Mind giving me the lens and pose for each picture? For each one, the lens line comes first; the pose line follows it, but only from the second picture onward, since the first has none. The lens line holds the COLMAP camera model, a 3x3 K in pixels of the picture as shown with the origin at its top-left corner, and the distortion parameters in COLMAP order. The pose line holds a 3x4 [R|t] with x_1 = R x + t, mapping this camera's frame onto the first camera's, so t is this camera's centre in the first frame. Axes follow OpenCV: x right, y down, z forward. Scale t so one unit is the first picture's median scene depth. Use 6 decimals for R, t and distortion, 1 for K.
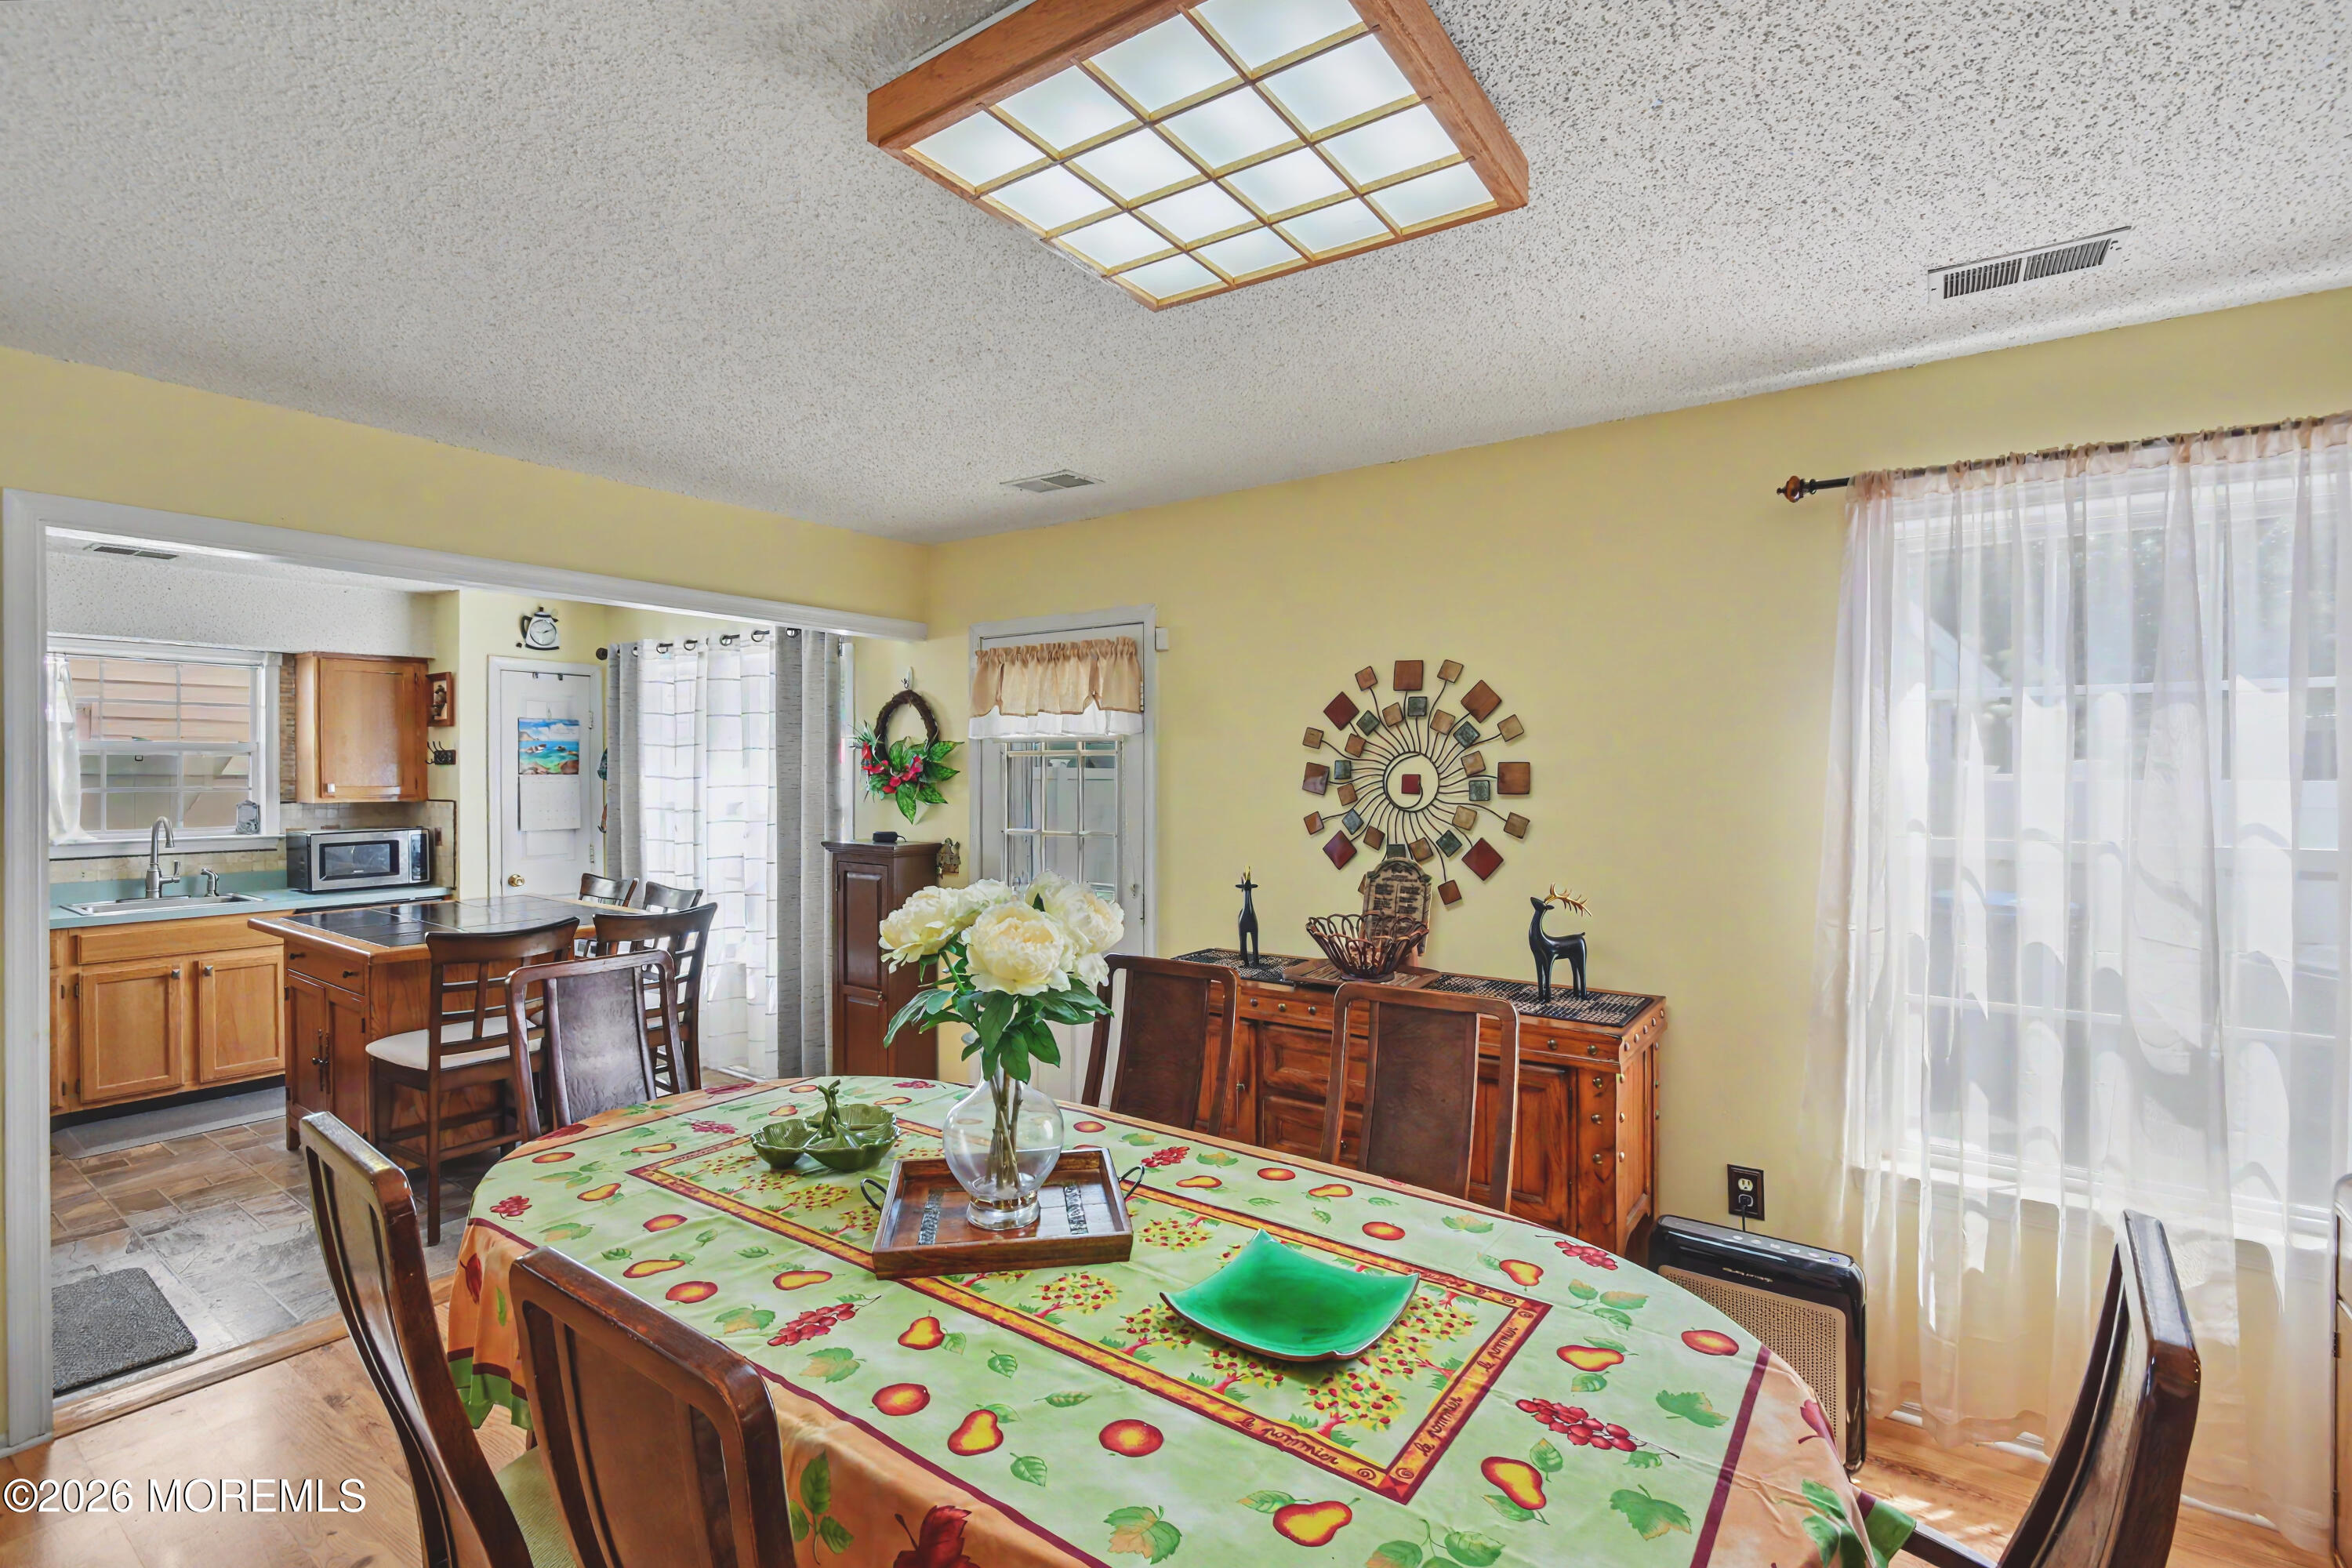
lens RADIAL K [[1076.8, 0, 1173.9], [0, 1076.8, 776.5], [0, 0, 1]] dist [-0.002356, -0.001137]
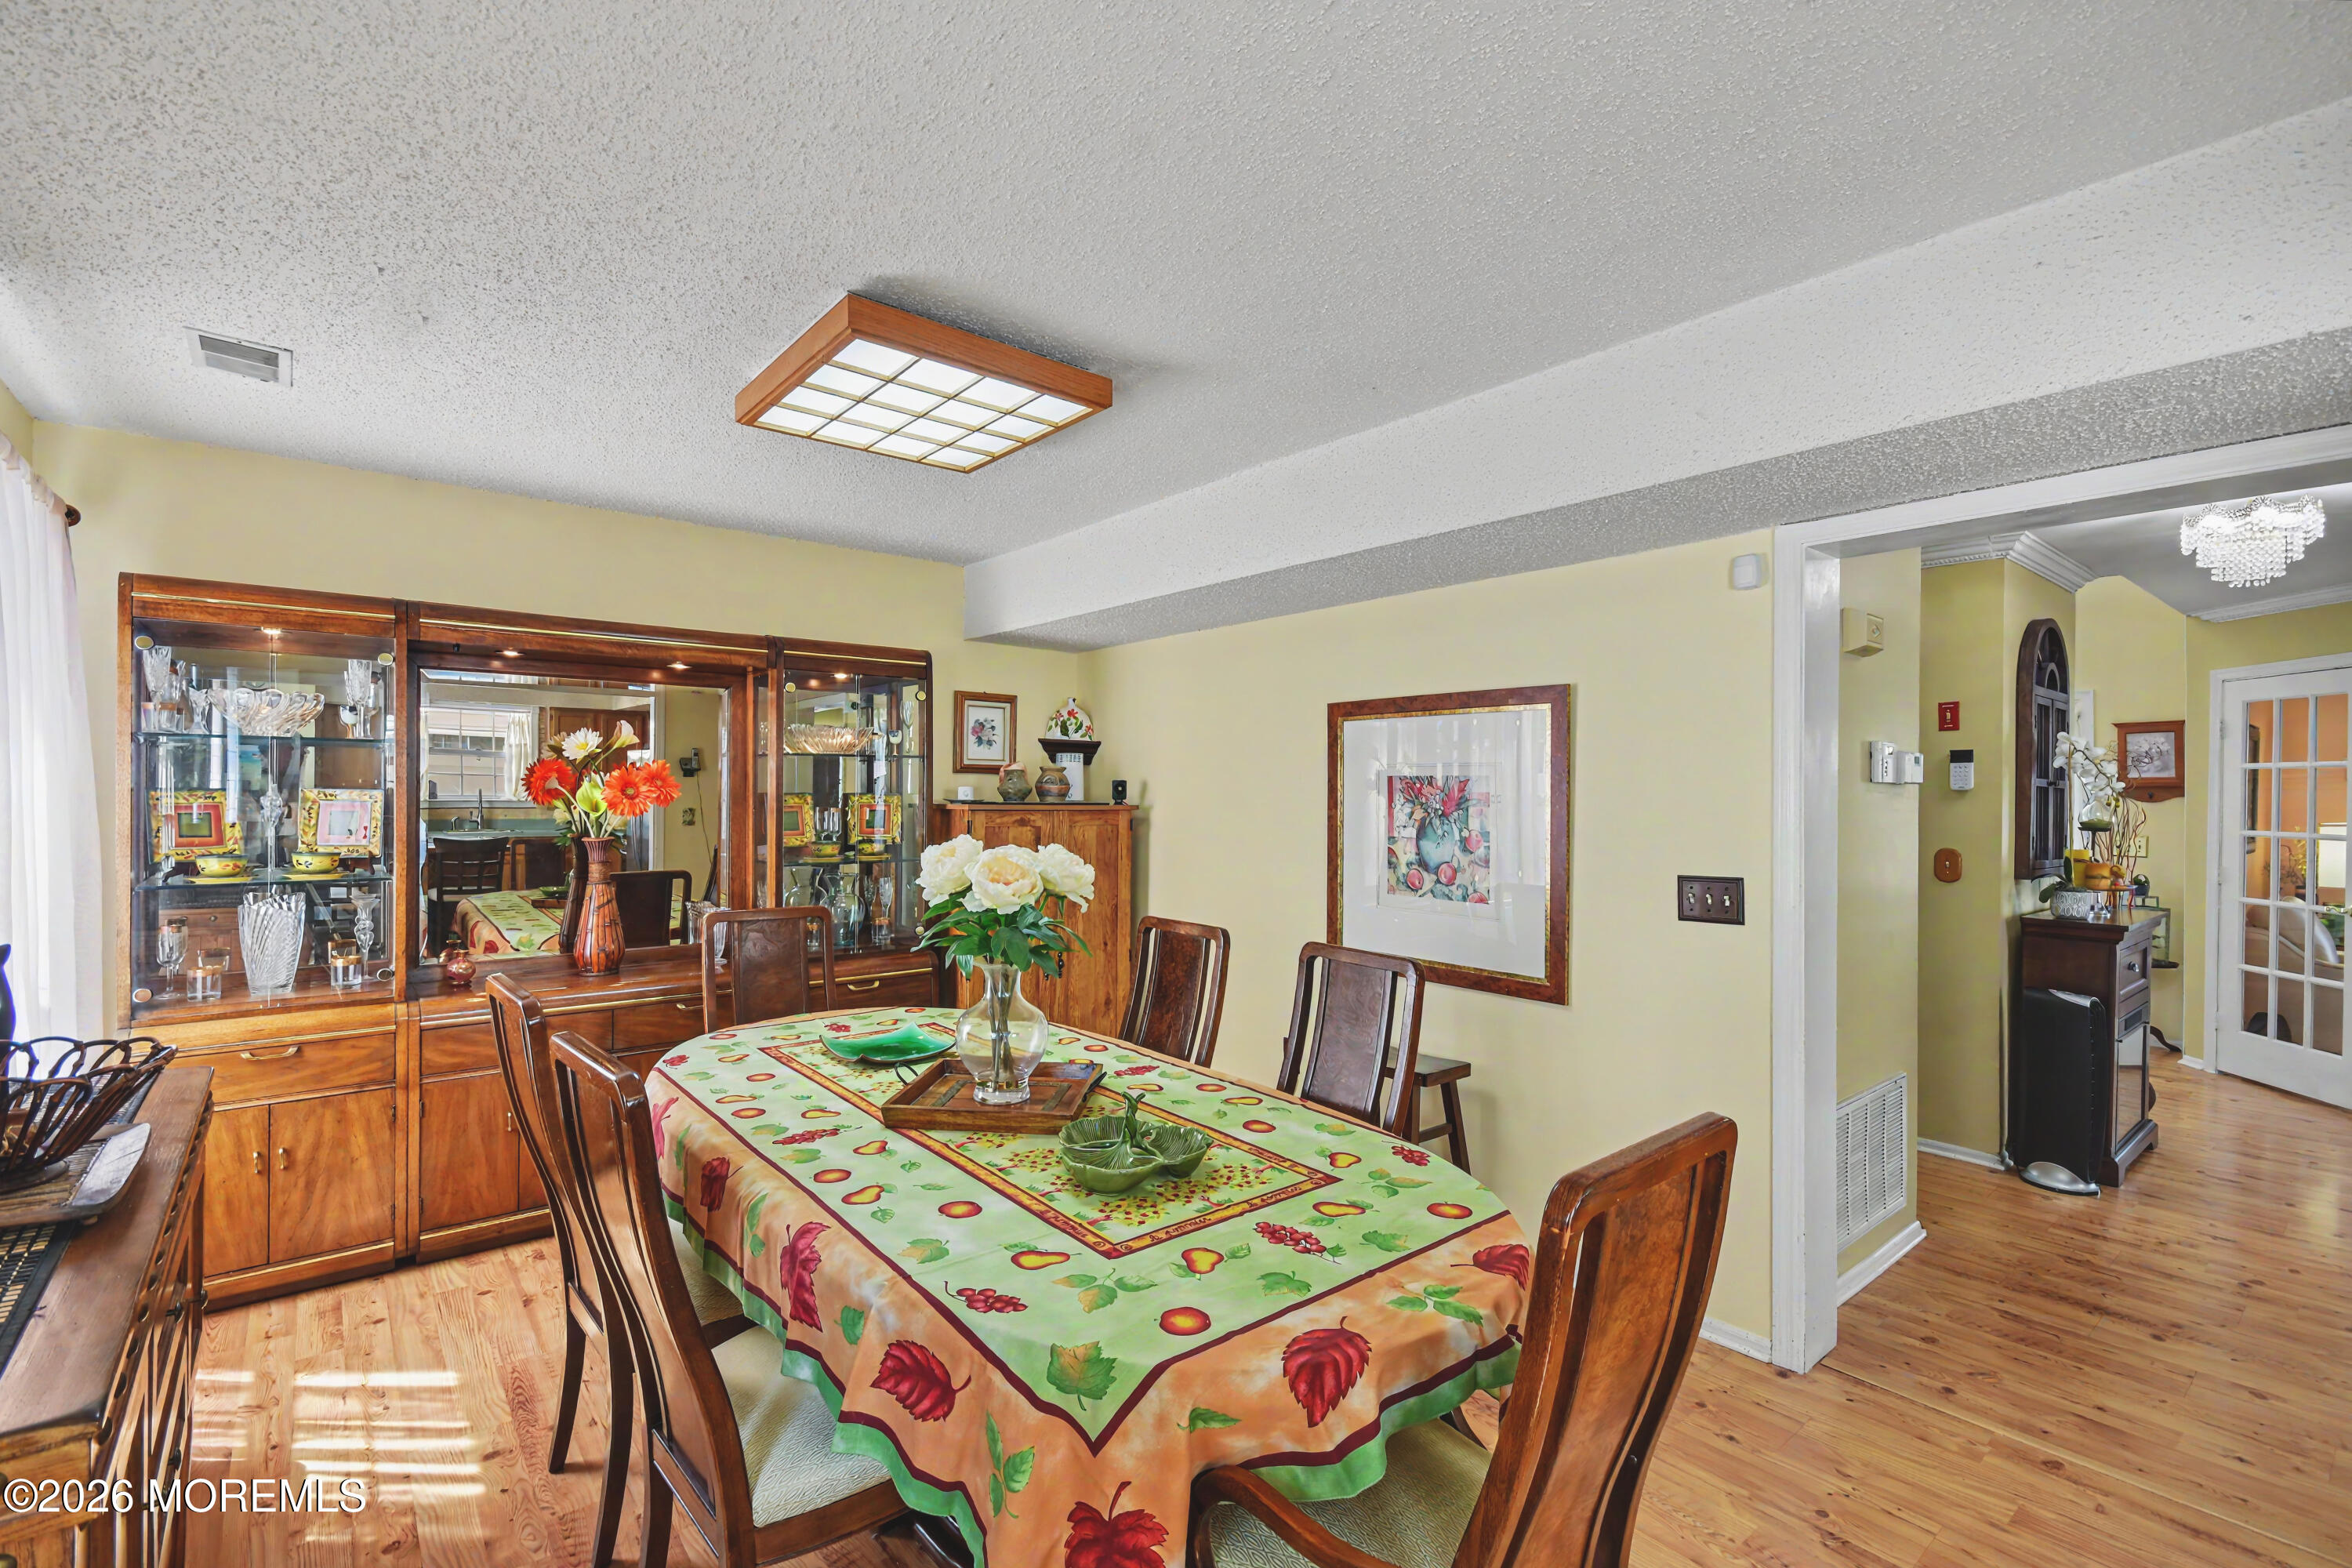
lens RADIAL K [[1052.7, 0, 1164.0], [0, 1052.7, 786.5], [0, 0, 1]] dist [-0.002200, -0.000502]
pose [[-0.965364, -0.006013, 0.260837, -0.334674], [-0.008096, 0.999943, -0.006912, 0.019324], [-0.260781, -0.008784, -0.965358, 1.077561]]
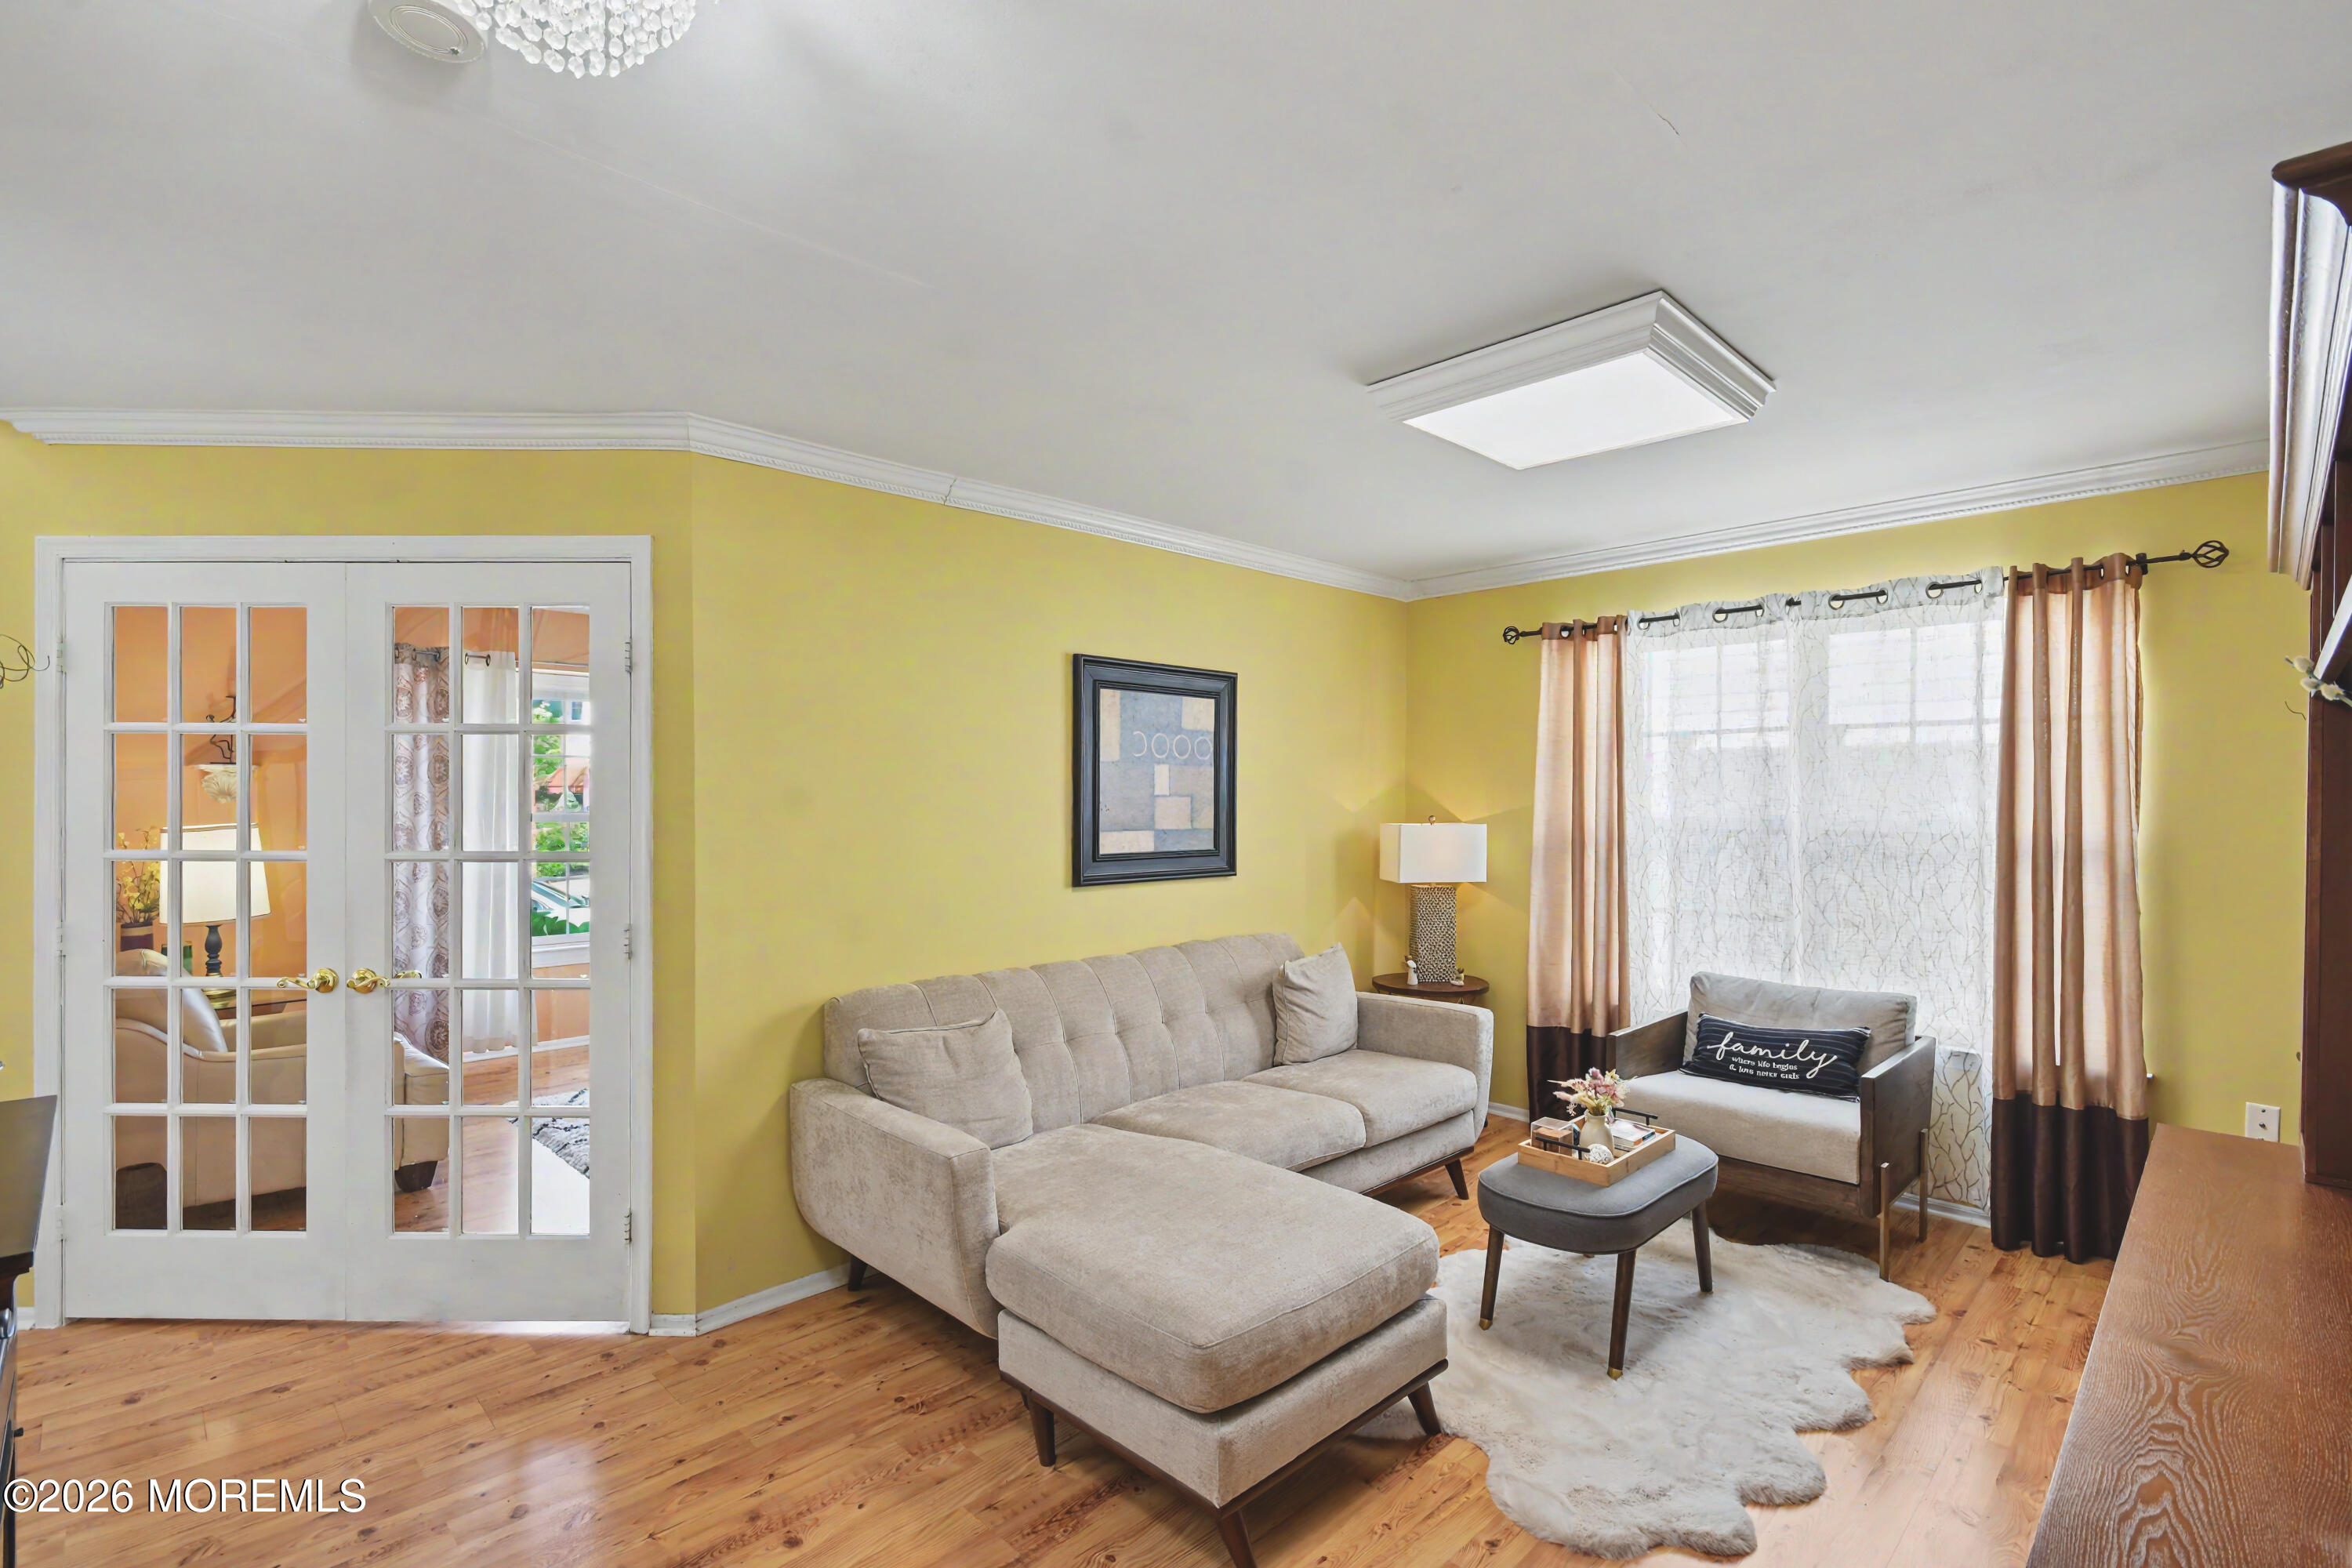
lens RADIAL K [[1063.7, 0, 1176.5], [0, 1063.7, 805.4], [0, 0, 1]] dist [-0.002661, -0.000564]
pose [[-0.158431, 0.008443, -0.987334, -0.775098], [0.000750, 0.999964, 0.008430, 0.018076], [0.987370, 0.000595, -0.158431, 0.139266]]
